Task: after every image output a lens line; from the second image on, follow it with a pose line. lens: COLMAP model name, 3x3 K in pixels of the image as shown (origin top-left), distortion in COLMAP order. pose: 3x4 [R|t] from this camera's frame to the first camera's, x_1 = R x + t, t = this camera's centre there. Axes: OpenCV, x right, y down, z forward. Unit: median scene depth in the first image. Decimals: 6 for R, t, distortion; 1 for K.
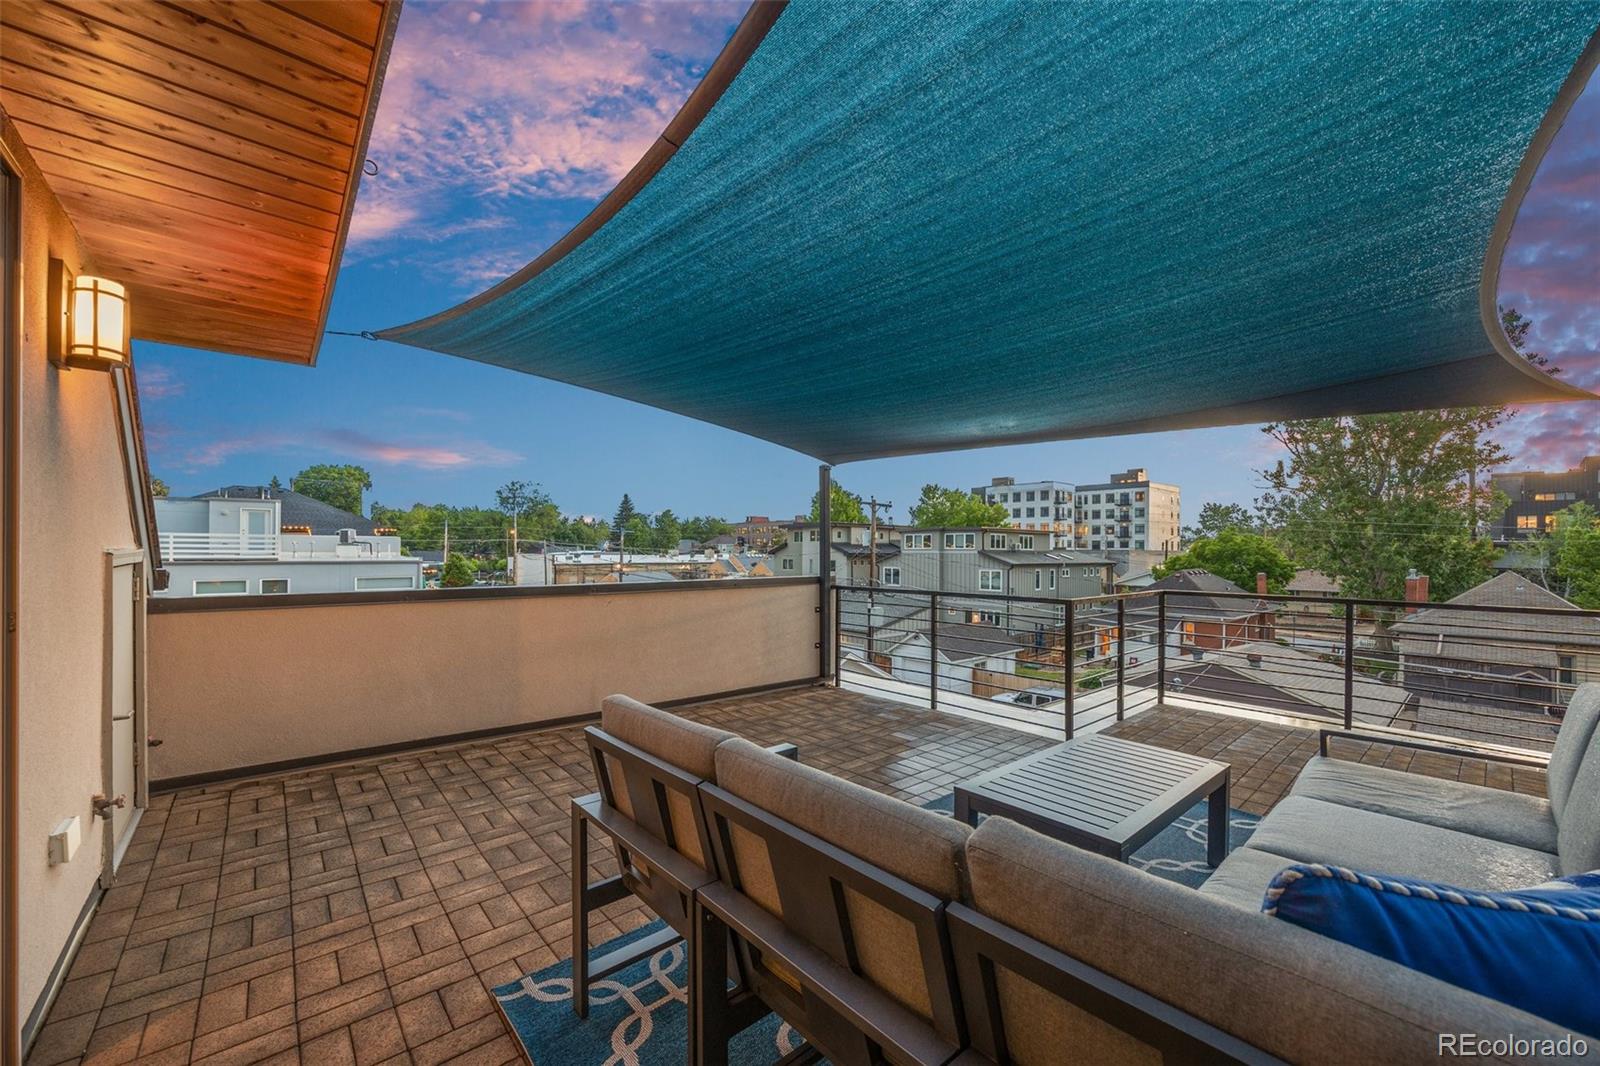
lens RADIAL K [[617.1, 0, 800.0], [0, 617.1, 533.0], [0, 0, 1]] dist [-0.000051, -0.000015]
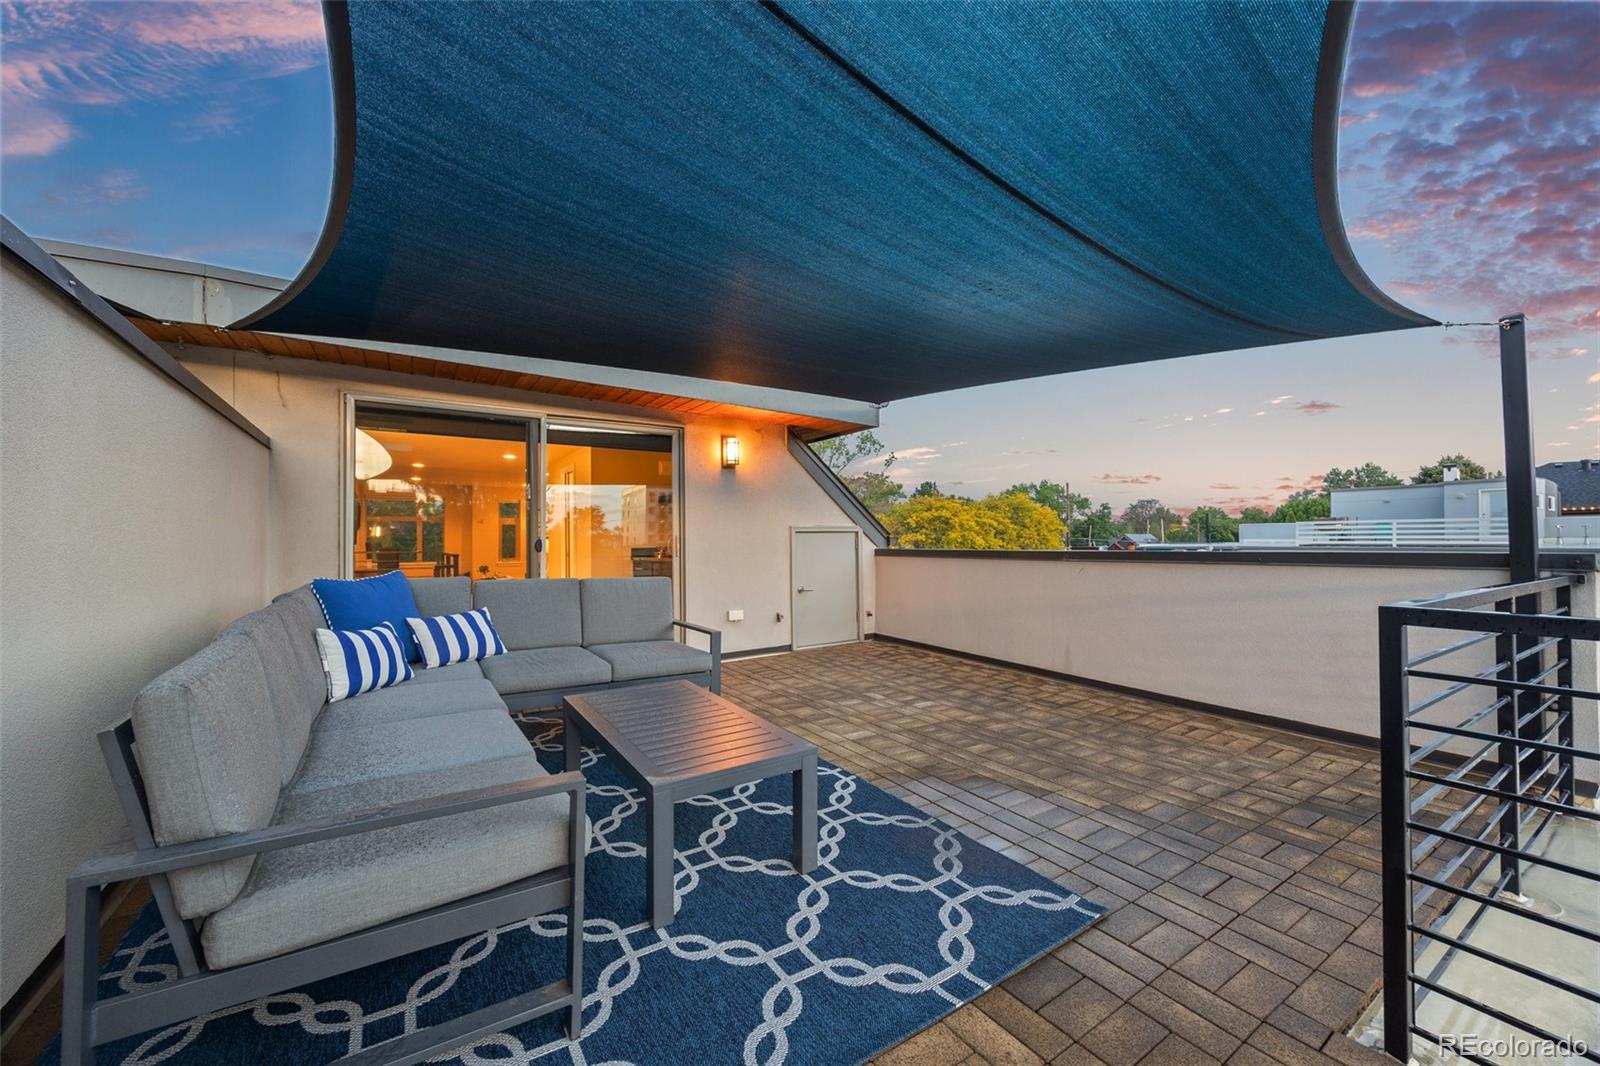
lens RADIAL K [[617.1, 0, 800.0], [0, 617.1, 533.0], [0, 0, 1]] dist [-0.000051, -0.000015]
pose [[-0.146188, -0.016260, -0.989123, 0.704874], [0.030887, 0.999302, -0.020992, 0.056540], [0.988775, -0.033620, -0.145583, 0.654740]]
